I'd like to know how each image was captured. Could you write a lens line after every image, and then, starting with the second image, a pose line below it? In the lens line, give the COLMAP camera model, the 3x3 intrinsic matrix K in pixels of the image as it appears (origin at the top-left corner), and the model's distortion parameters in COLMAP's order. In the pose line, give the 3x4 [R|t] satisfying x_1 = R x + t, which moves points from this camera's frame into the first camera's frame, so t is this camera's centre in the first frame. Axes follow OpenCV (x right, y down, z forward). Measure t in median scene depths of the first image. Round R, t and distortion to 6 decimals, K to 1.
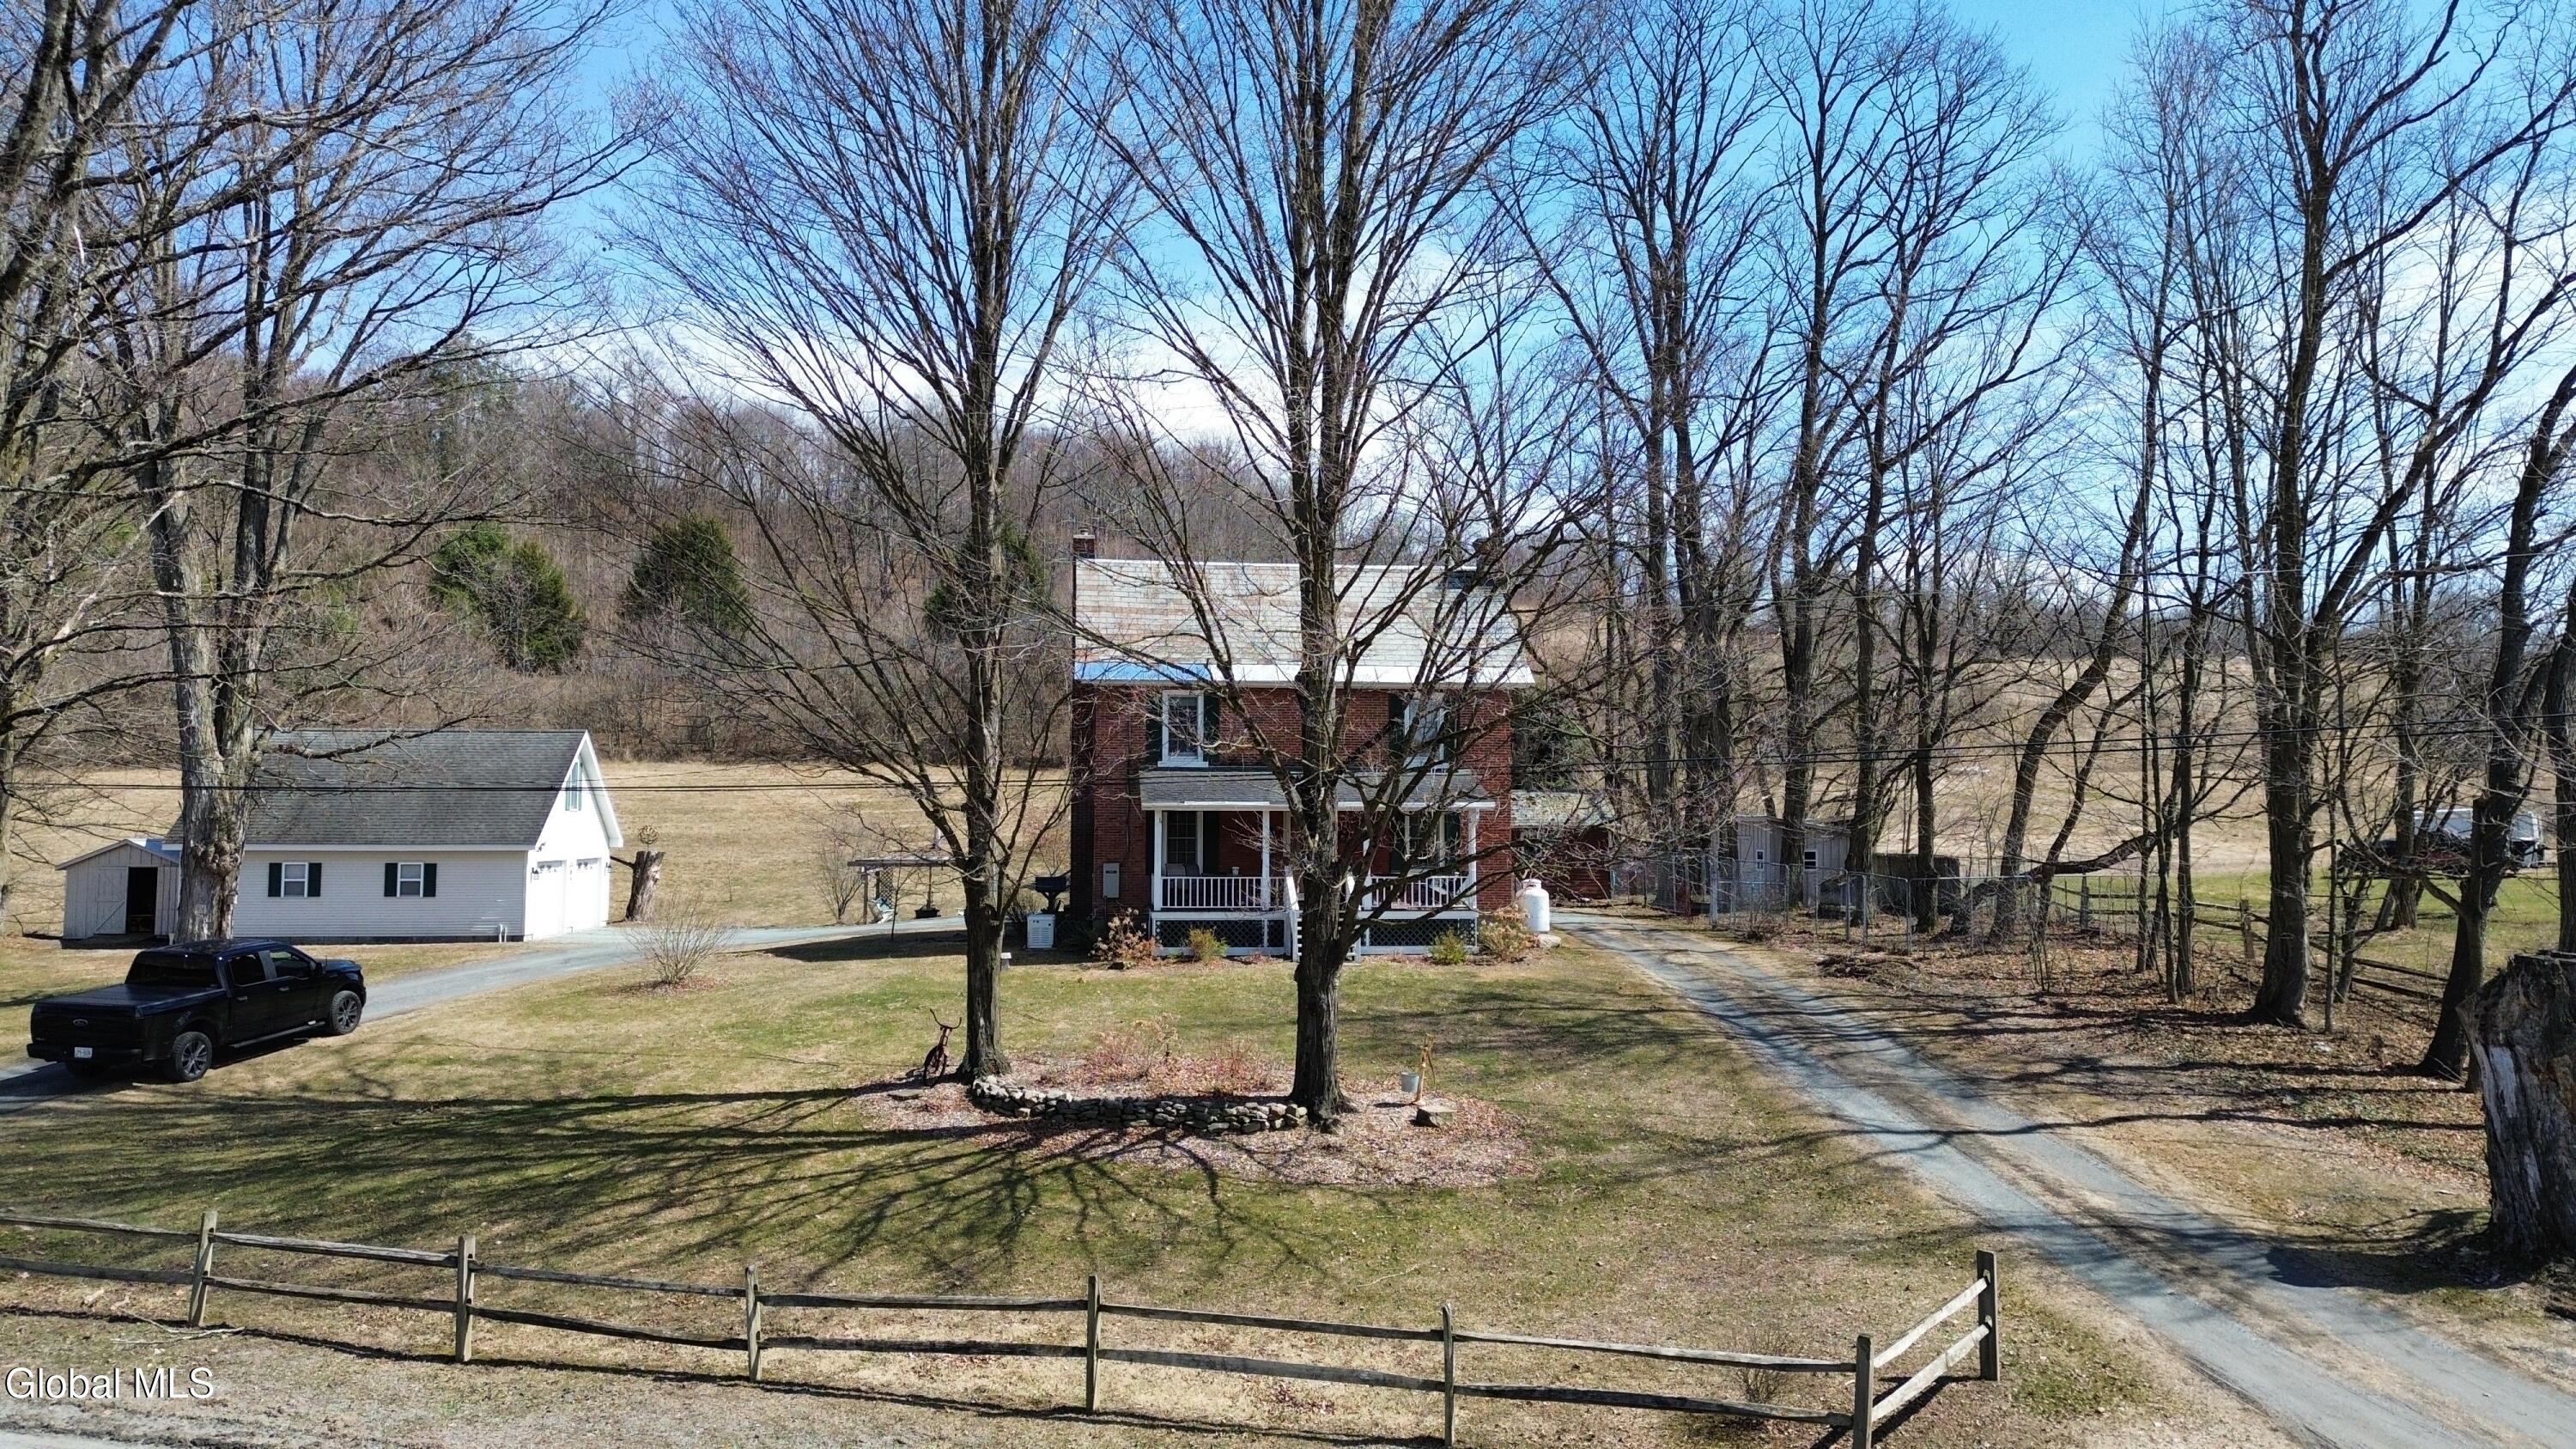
lens RADIAL K [[1818.5, 0, 1288.0], [0, 1818.5, 724.5], [0, 0, 1]] dist [0.084515, -0.100630]
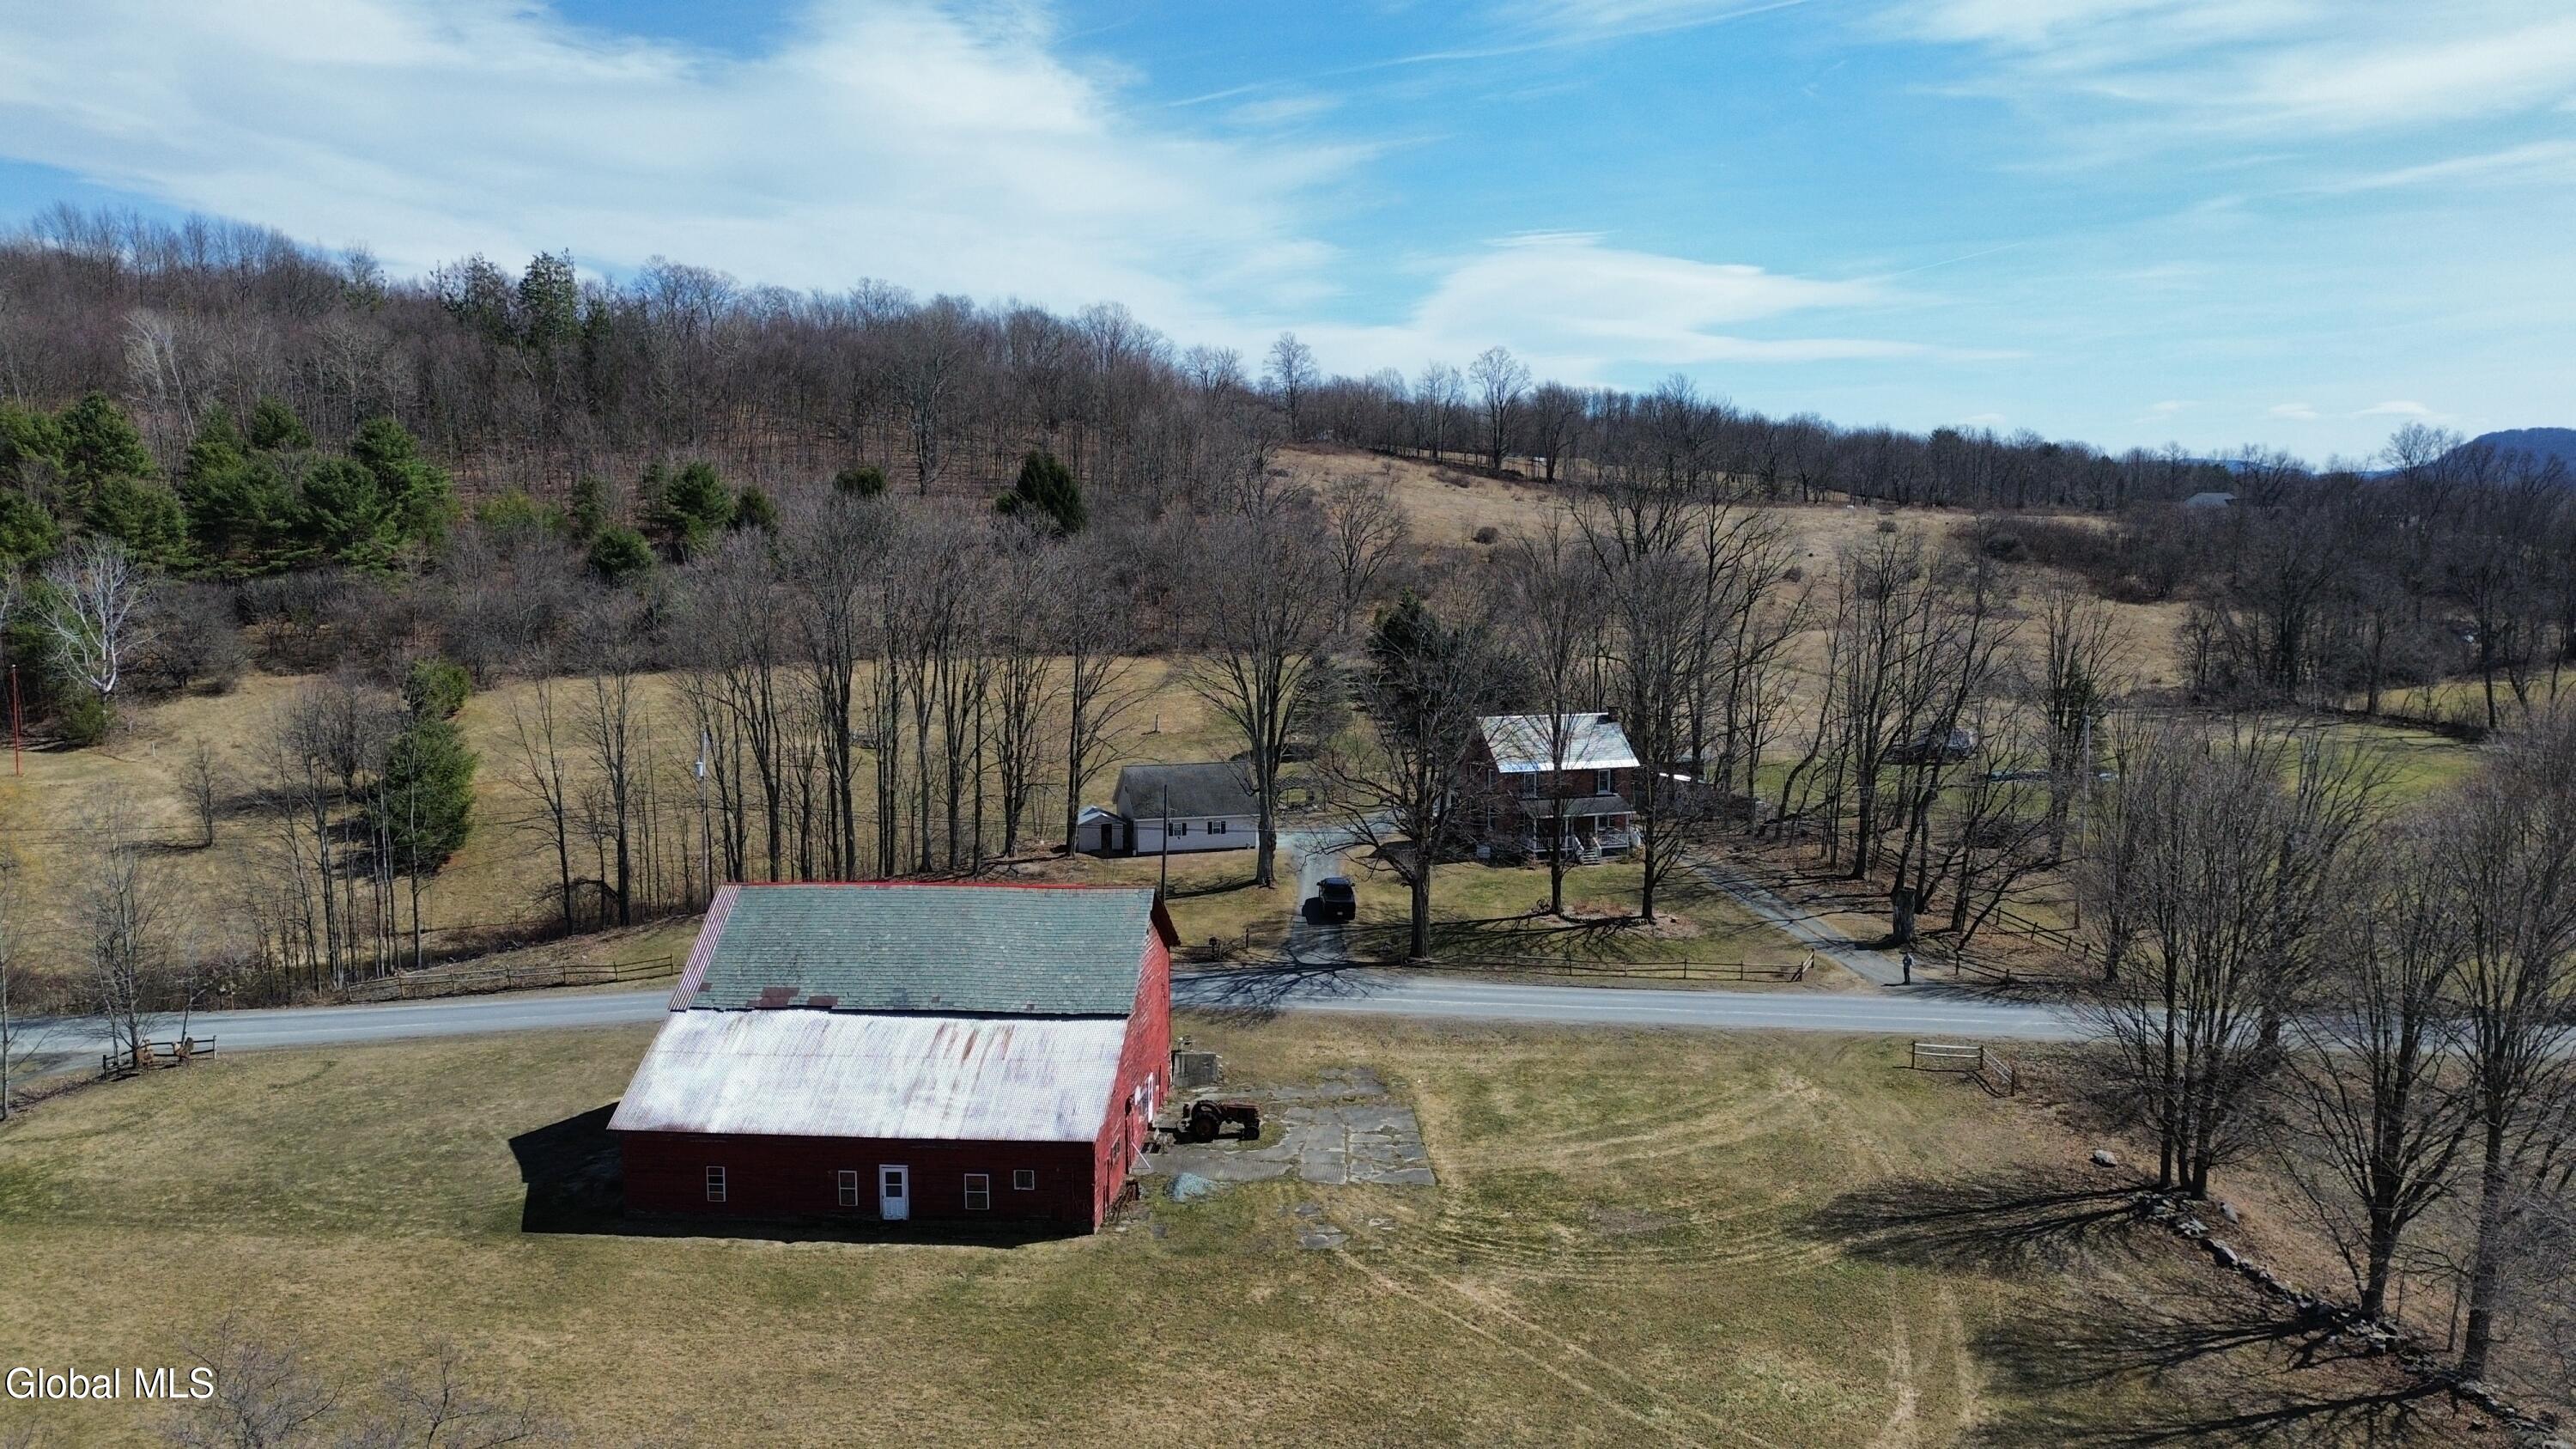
lens RADIAL K [[1818.5, 0, 1288.0], [0, 1818.5, 724.5], [0, 0, 1]] dist [0.084515, -0.100630]
pose [[0.982606, -0.023404, 0.184224, -1.524590], [-0.008097, 0.985684, 0.168410, -0.910330], [-0.185528, -0.166972, 0.968349, -2.779299]]
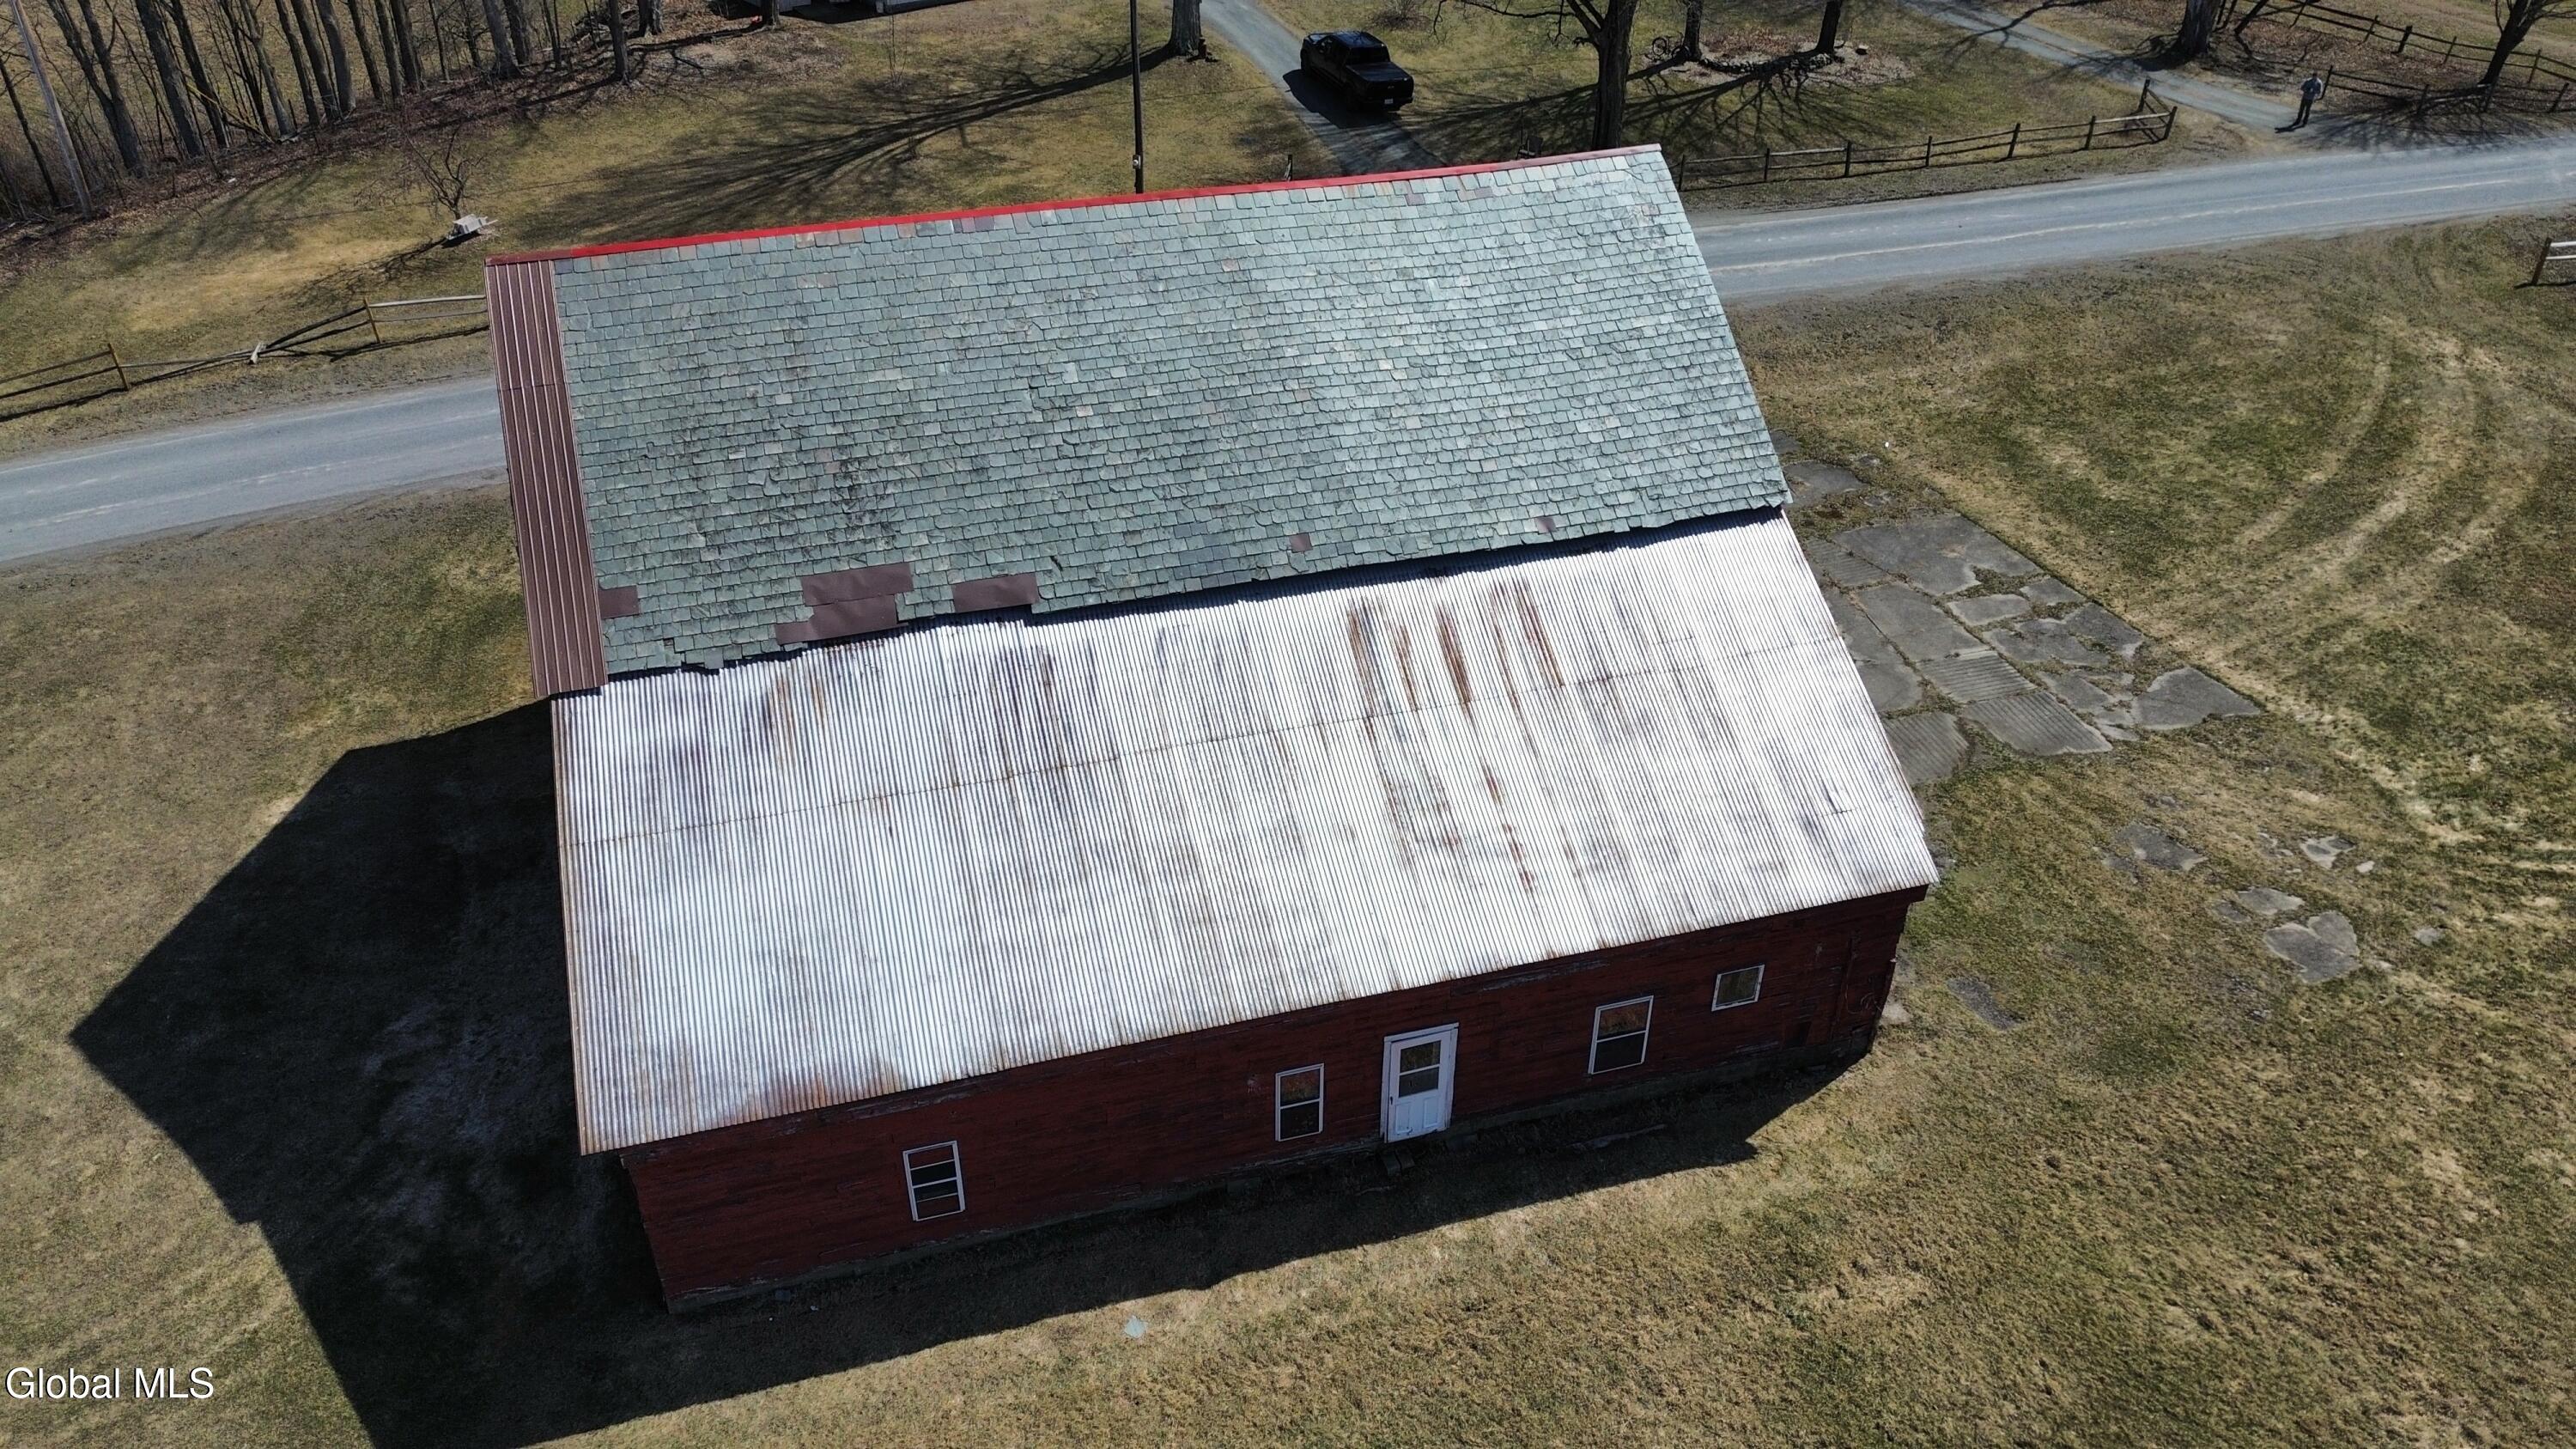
lens RADIAL K [[1818.5, 0, 1288.0], [0, 1818.5, 724.5], [0, 0, 1]] dist [0.084515, -0.100630]
pose [[0.847708, -0.301619, 0.436367, -2.030961], [-0.024902, 0.799082, 0.600706, -0.575510], [-0.529878, -0.520090, 0.669878, -0.848673]]
